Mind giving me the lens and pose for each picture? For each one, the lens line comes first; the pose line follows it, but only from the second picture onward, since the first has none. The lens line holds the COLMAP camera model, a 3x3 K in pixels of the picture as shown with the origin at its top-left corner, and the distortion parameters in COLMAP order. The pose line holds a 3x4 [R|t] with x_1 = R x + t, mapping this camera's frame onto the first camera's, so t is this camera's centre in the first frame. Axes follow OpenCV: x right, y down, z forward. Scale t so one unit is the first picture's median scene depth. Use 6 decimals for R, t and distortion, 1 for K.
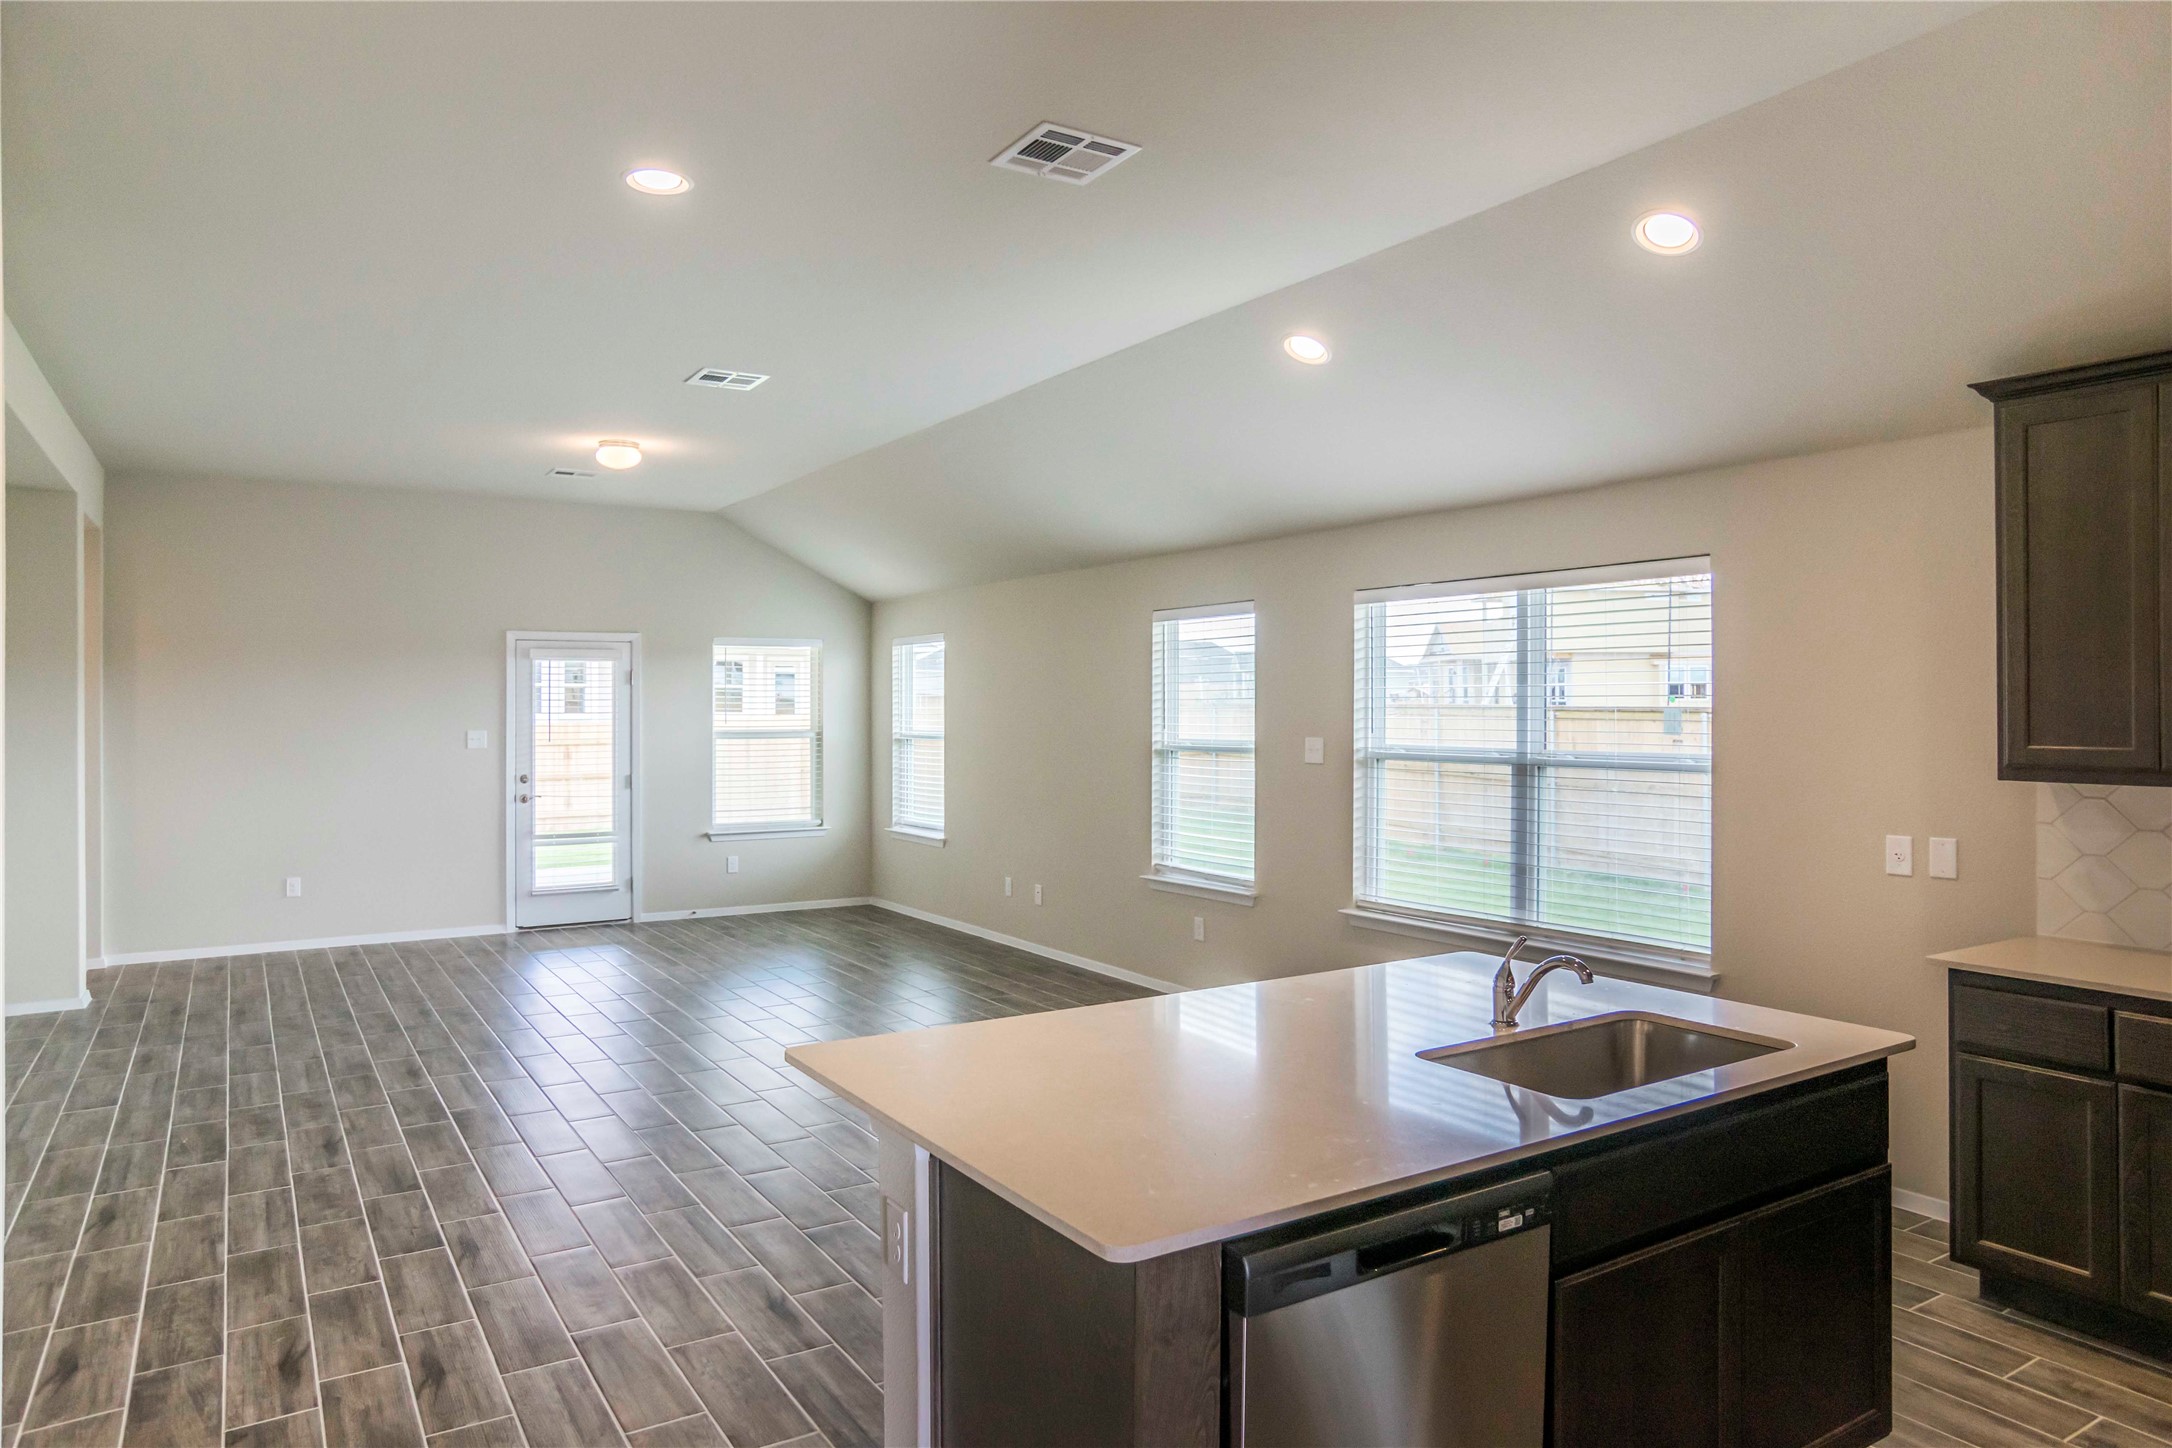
lens RADIAL K [[1312.3, 0, 1042.0], [0, 1312.3, 729.4], [0, 0, 1]] dist [-0.048946, 0.003267]
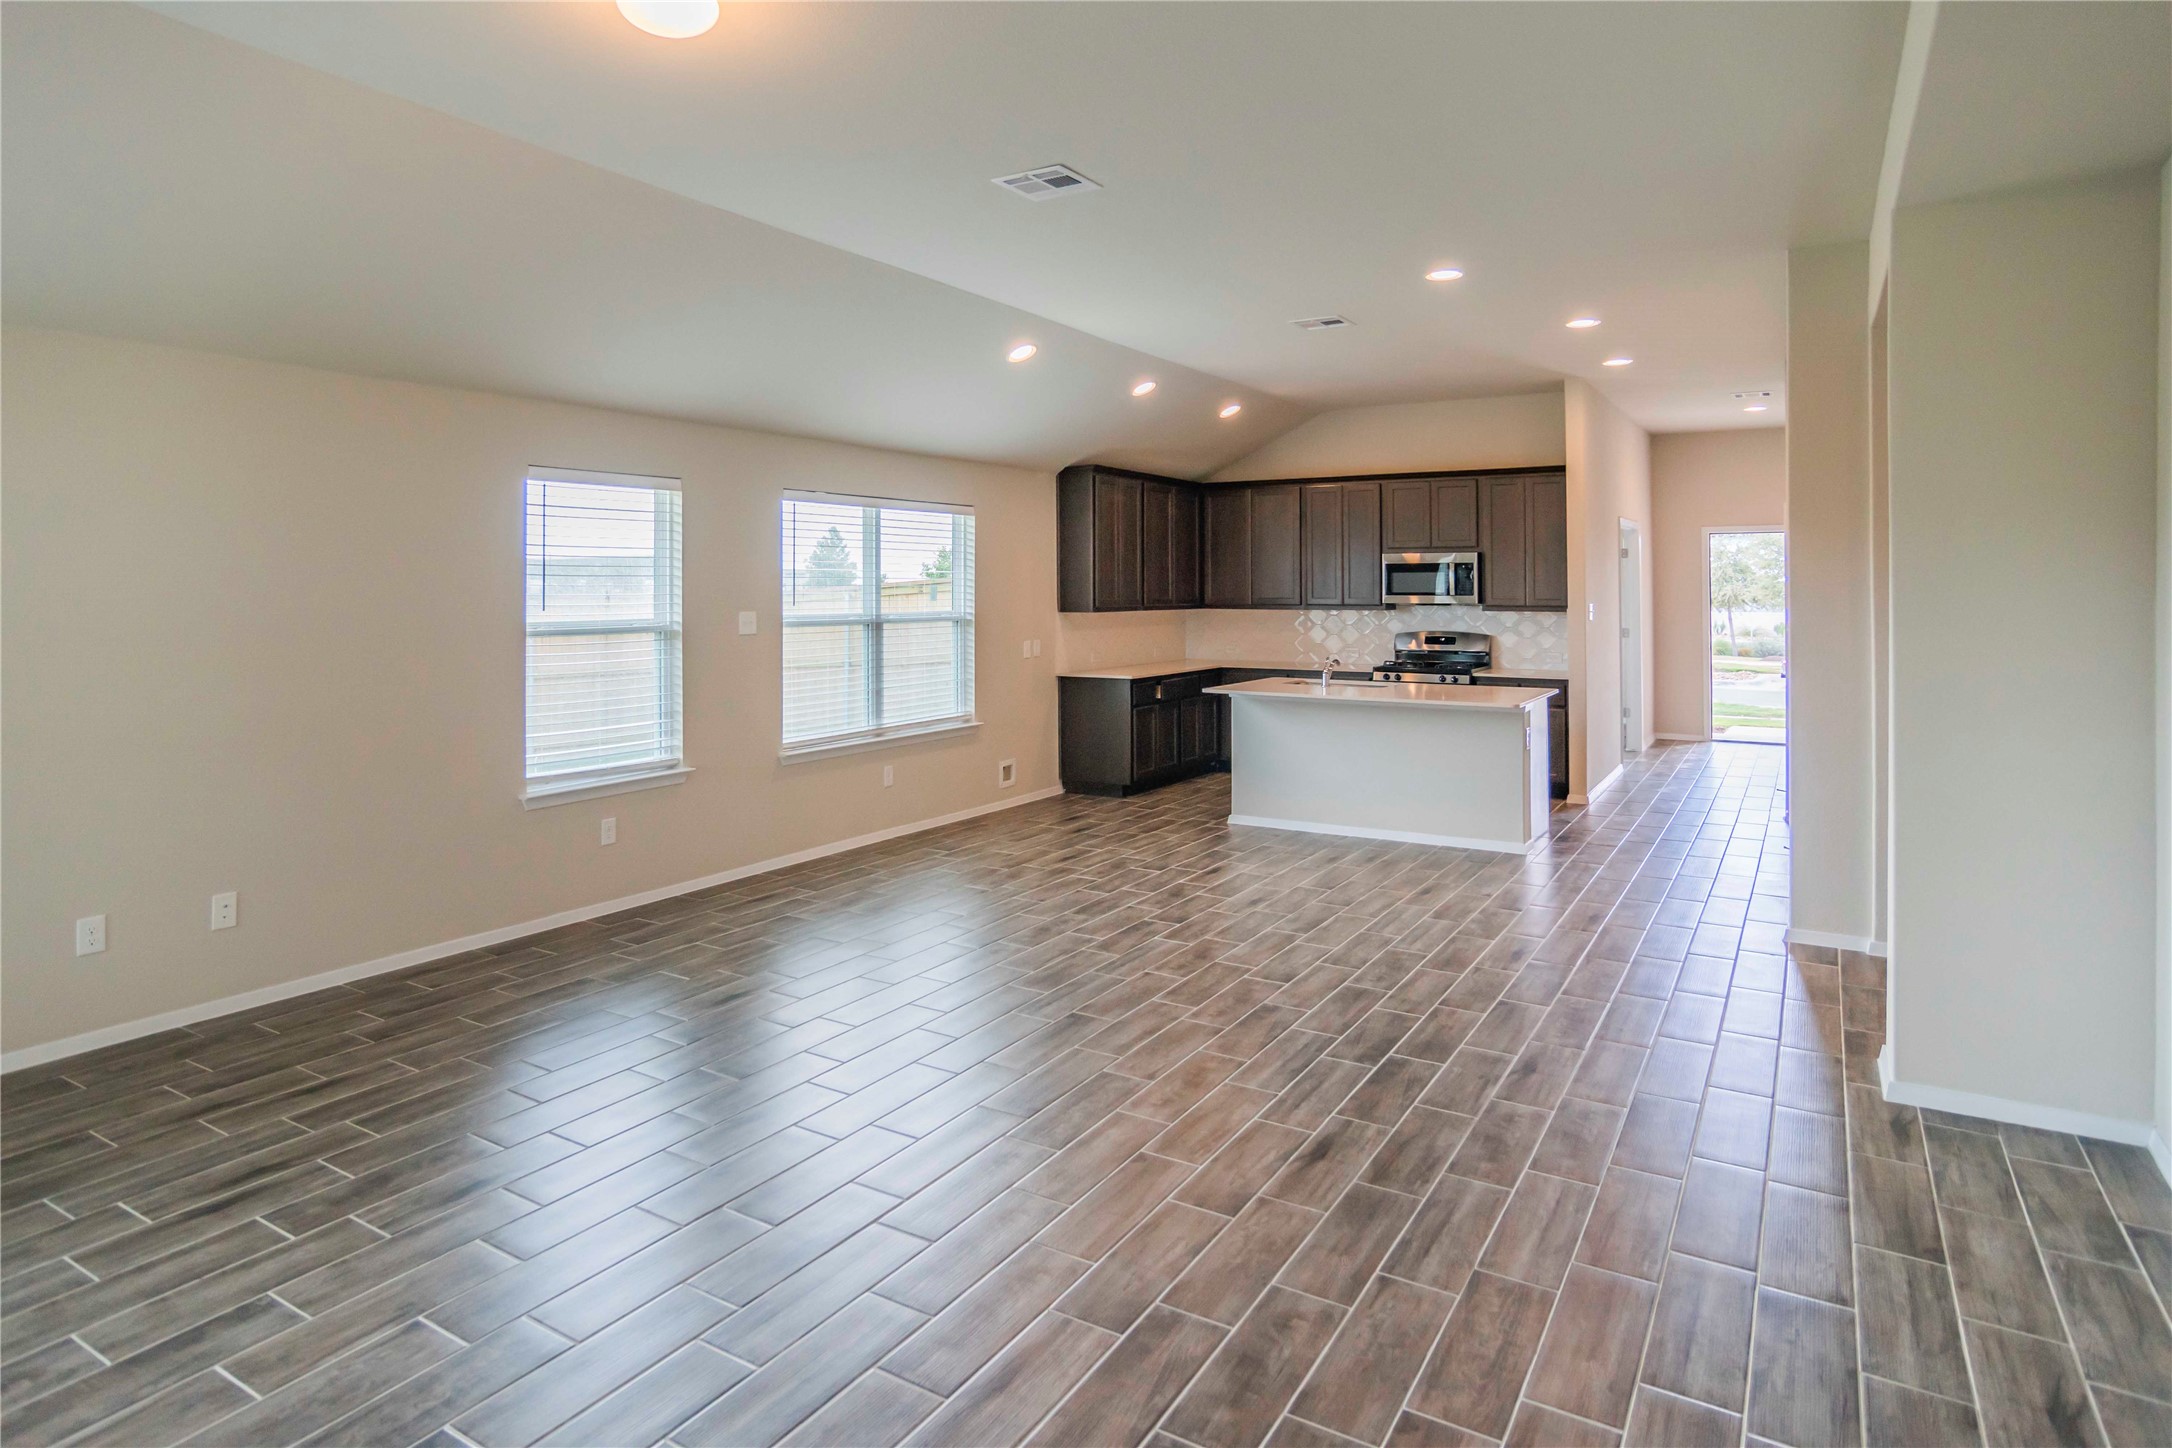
lens RADIAL K [[1237.1, 0, 1054.8], [0, 1237.1, 611.4], [0, 0, 1]] dist [-0.045386, 0.030896]
pose [[-0.437060, -0.016457, 0.899282, -0.574175], [0.014477, 0.999574, 0.025328, -0.011304], [-0.899316, 0.024089, -0.436636, 0.813823]]
